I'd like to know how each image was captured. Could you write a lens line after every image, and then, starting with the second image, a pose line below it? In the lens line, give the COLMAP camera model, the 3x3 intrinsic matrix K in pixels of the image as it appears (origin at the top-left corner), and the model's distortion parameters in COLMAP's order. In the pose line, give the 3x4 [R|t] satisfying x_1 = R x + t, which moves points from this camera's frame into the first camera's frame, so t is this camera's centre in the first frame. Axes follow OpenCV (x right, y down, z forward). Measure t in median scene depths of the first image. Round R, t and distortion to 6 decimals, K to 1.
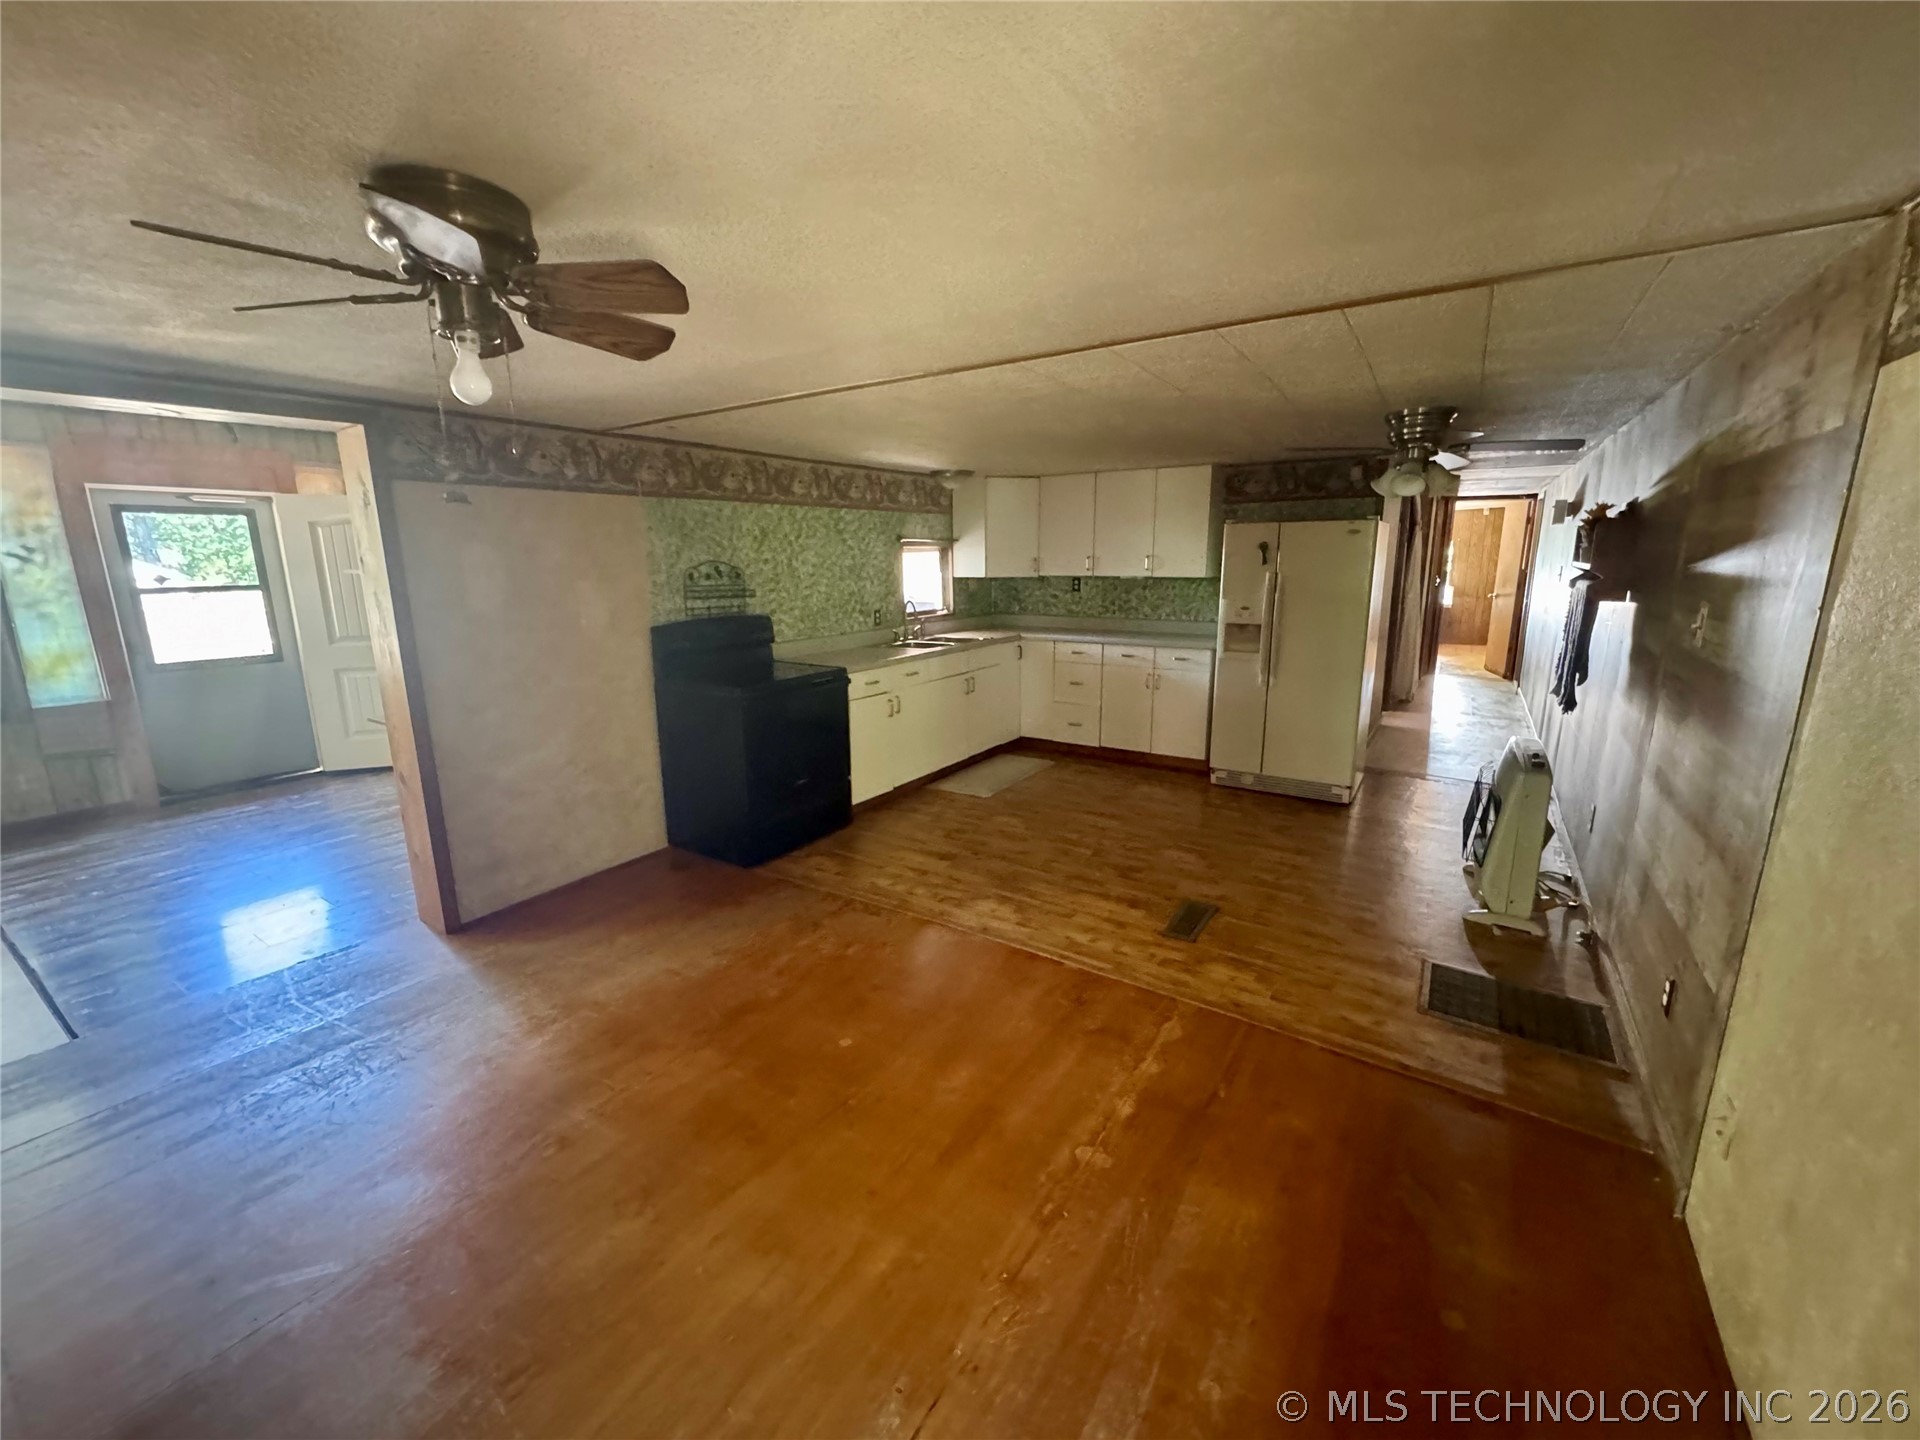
lens RADIAL K [[765.0, 0, 959.7], [0, 765.0, 720.8], [0, 0, 1]] dist [-0.001278, -0.000008]
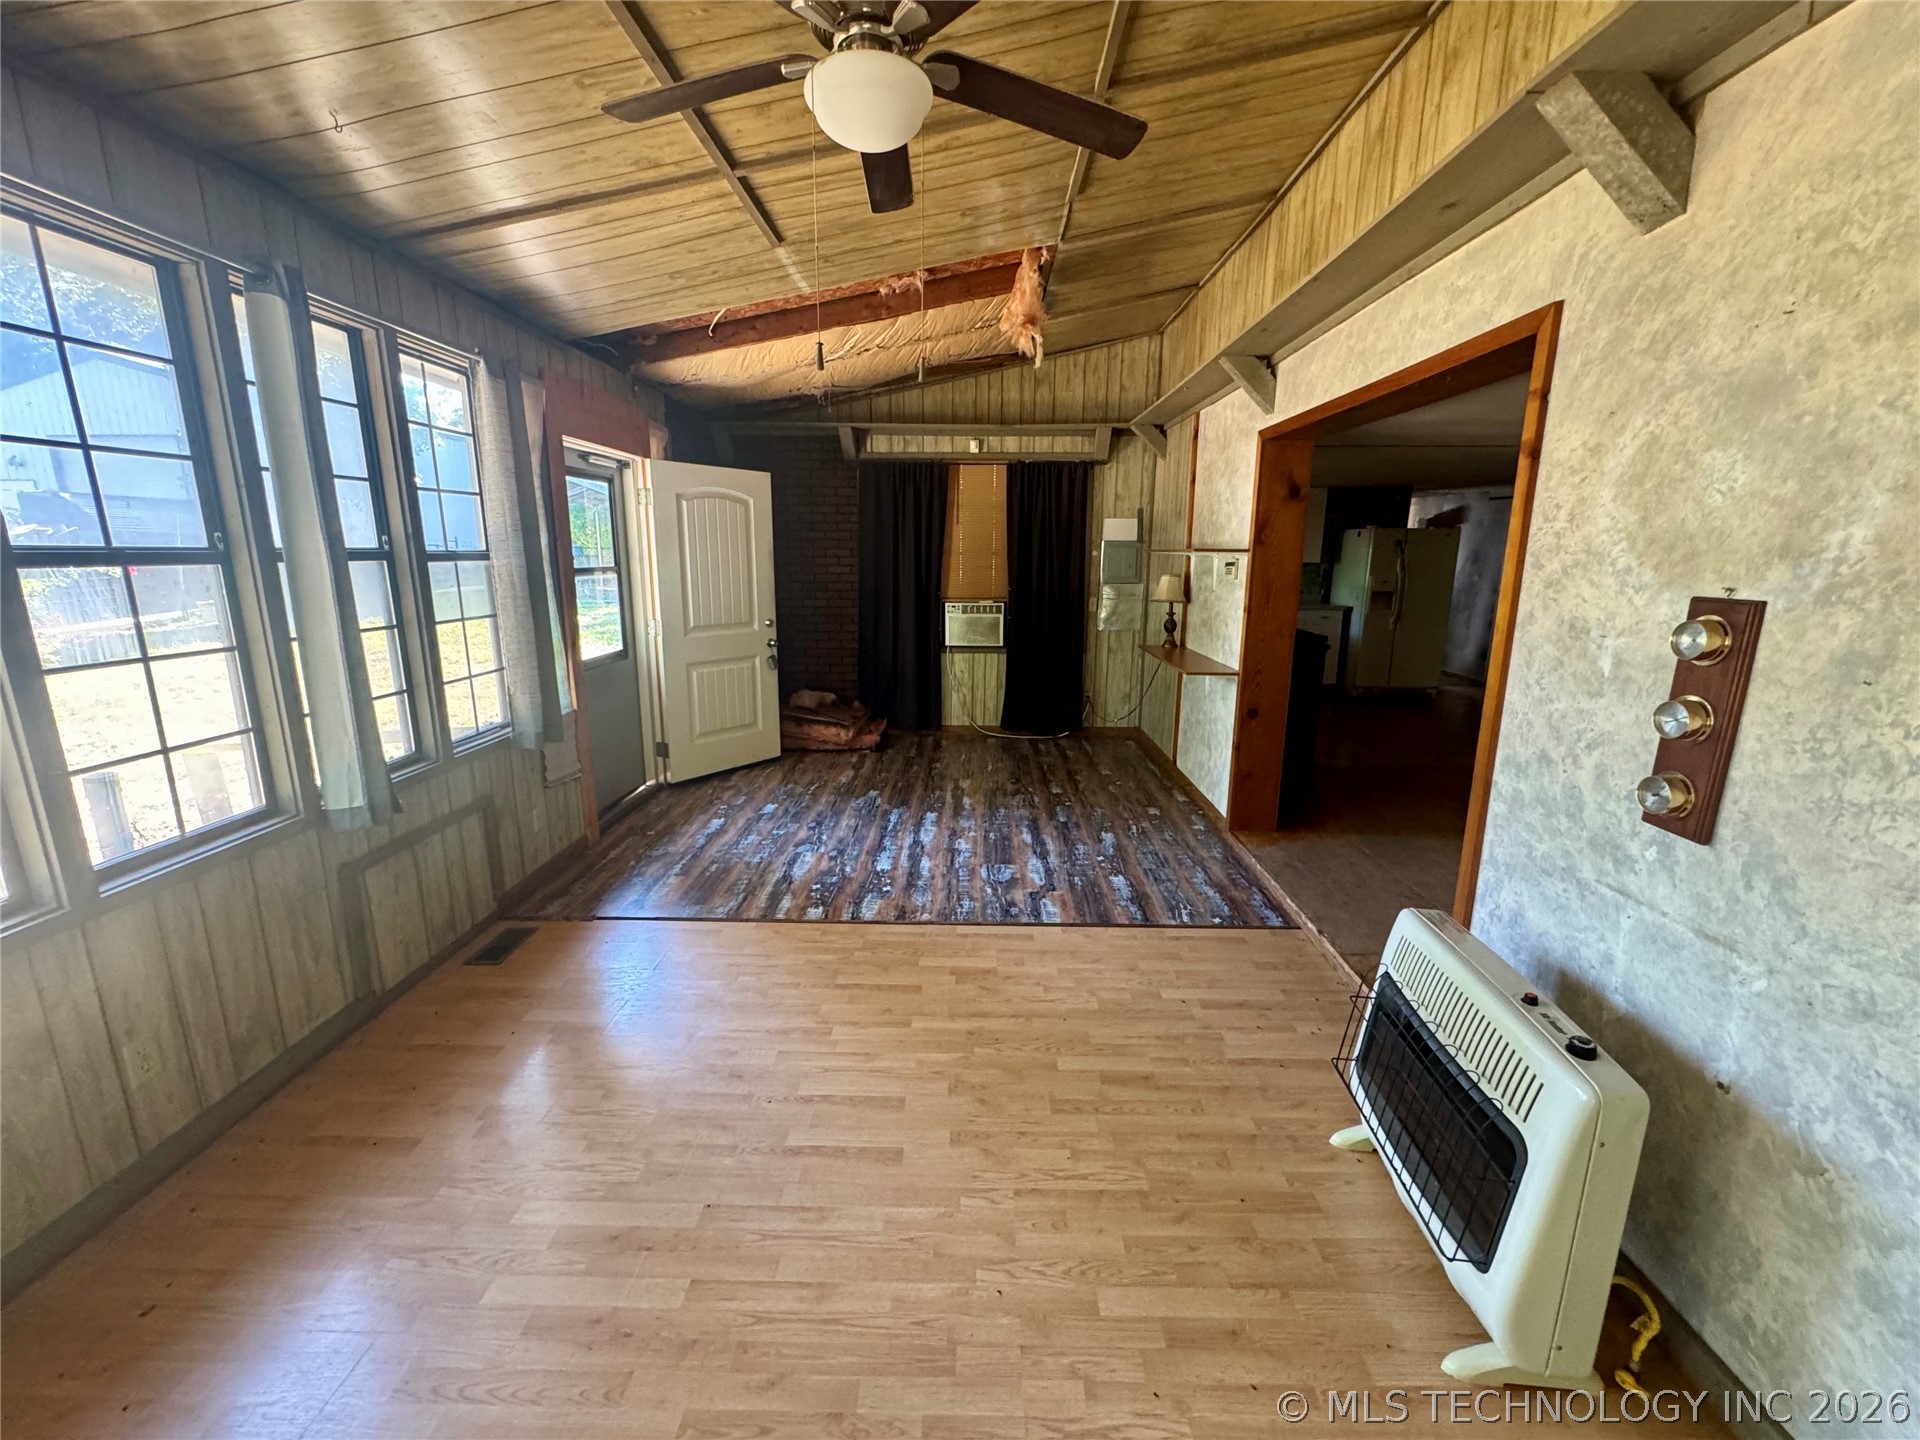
lens RADIAL K [[765.0, 0, 959.7], [0, 765.0, 720.8], [0, 0, 1]] dist [-0.001278, -0.000008]
pose [[0.850427, -0.101597, 0.516190, -1.165524], [0.096271, 0.994661, 0.037163, -0.006307], [-0.517210, 0.018090, 0.855667, 0.109244]]
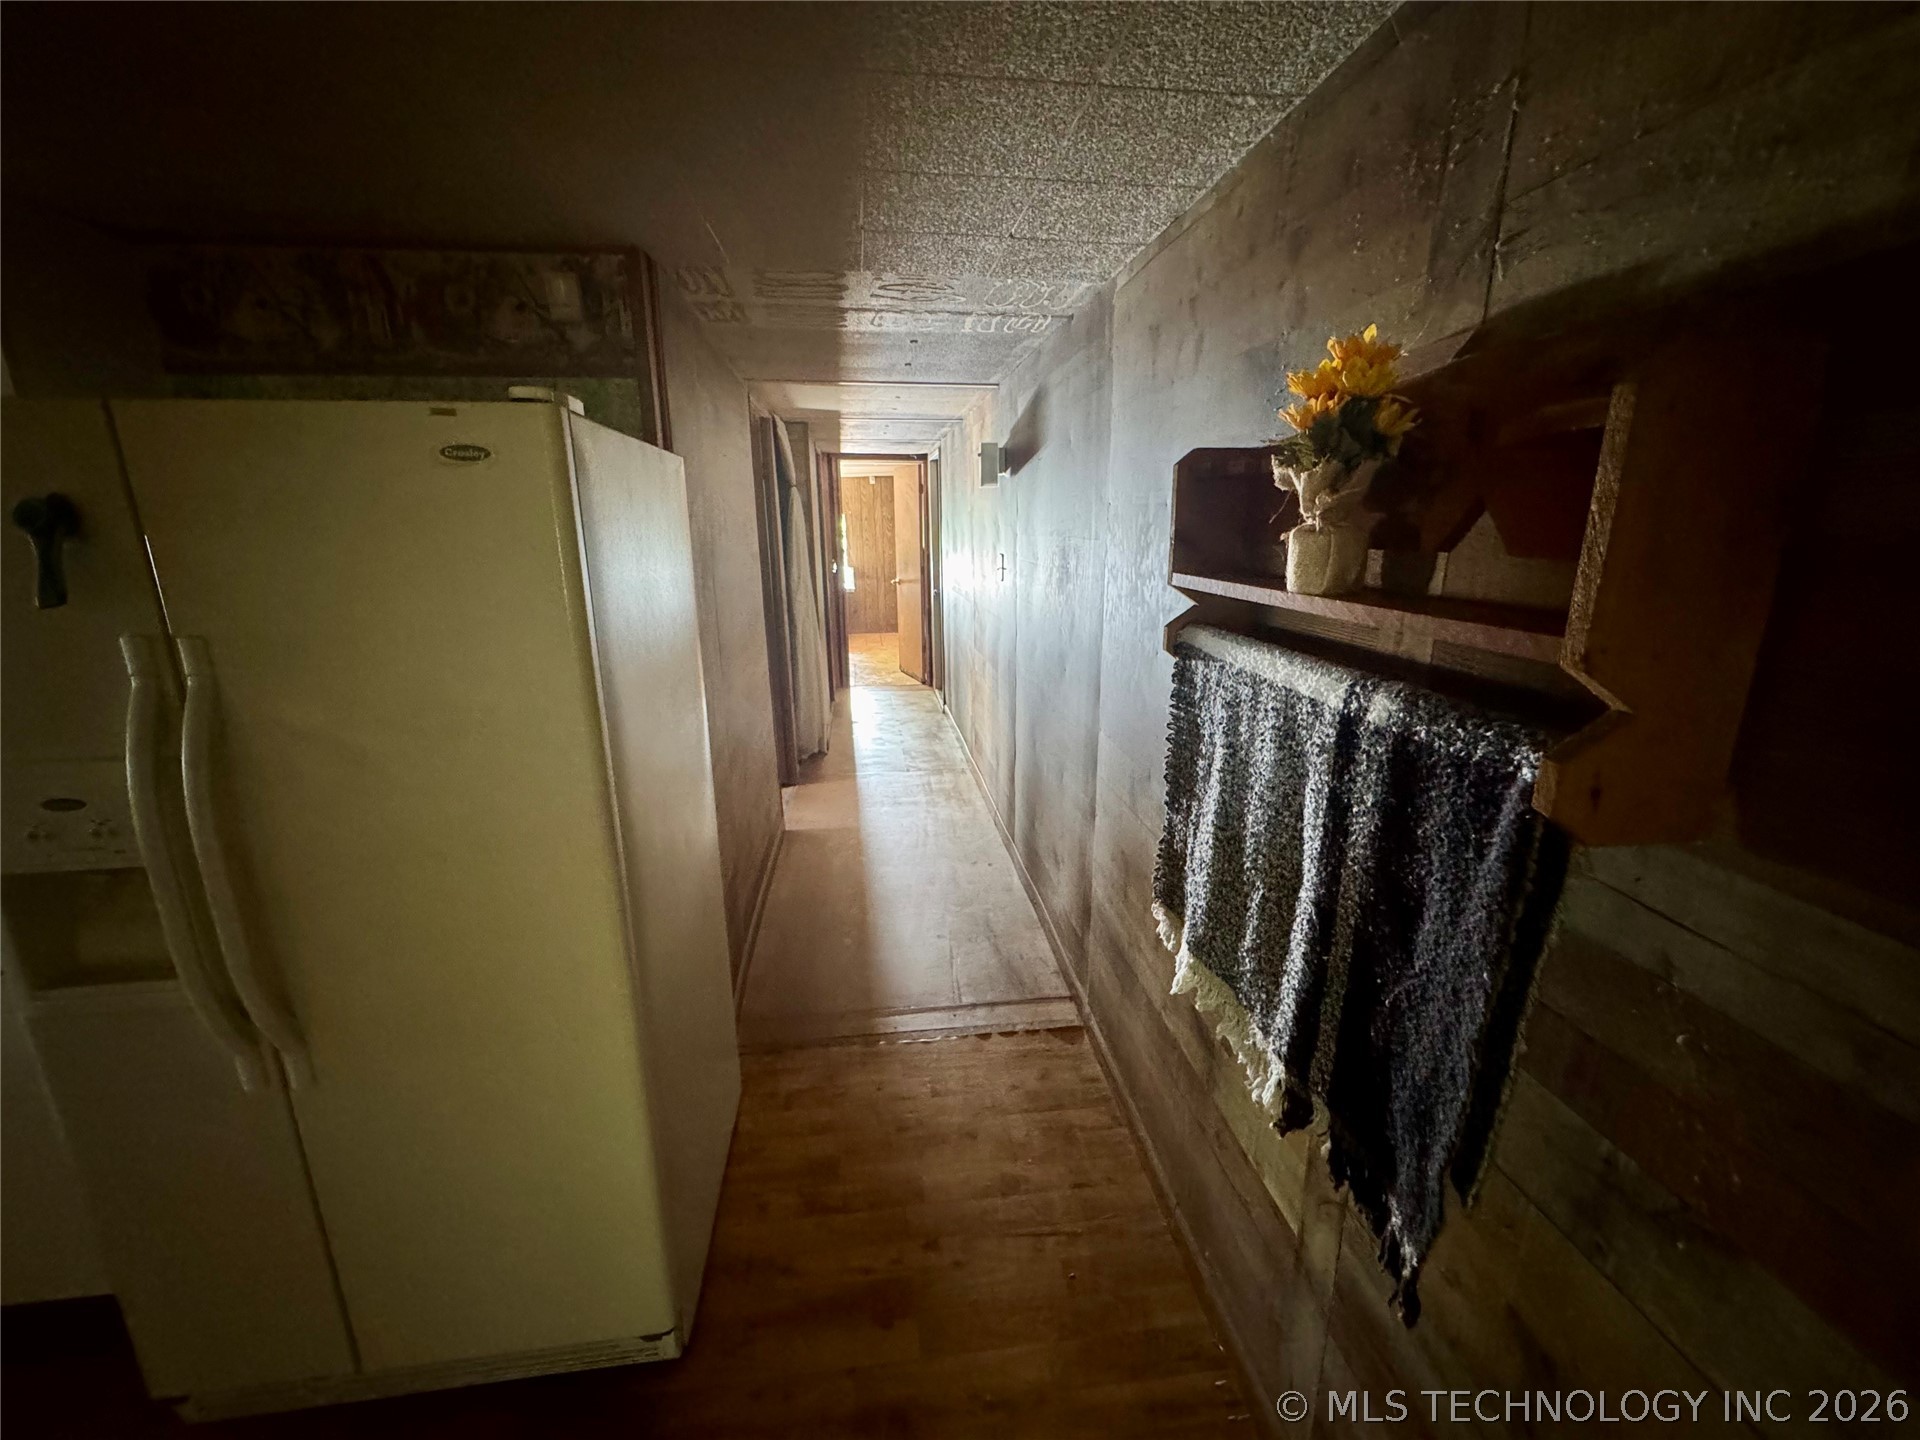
lens RADIAL K [[765.0, 0, 959.7], [0, 765.0, 720.8], [0, 0, 1]] dist [-0.001278, -0.000008]
pose [[0.761341, -0.155829, 0.629347, 0.421687], [0.133602, 0.987562, 0.082903, -0.149707], [-0.634437, 0.020964, 0.772690, 0.653209]]
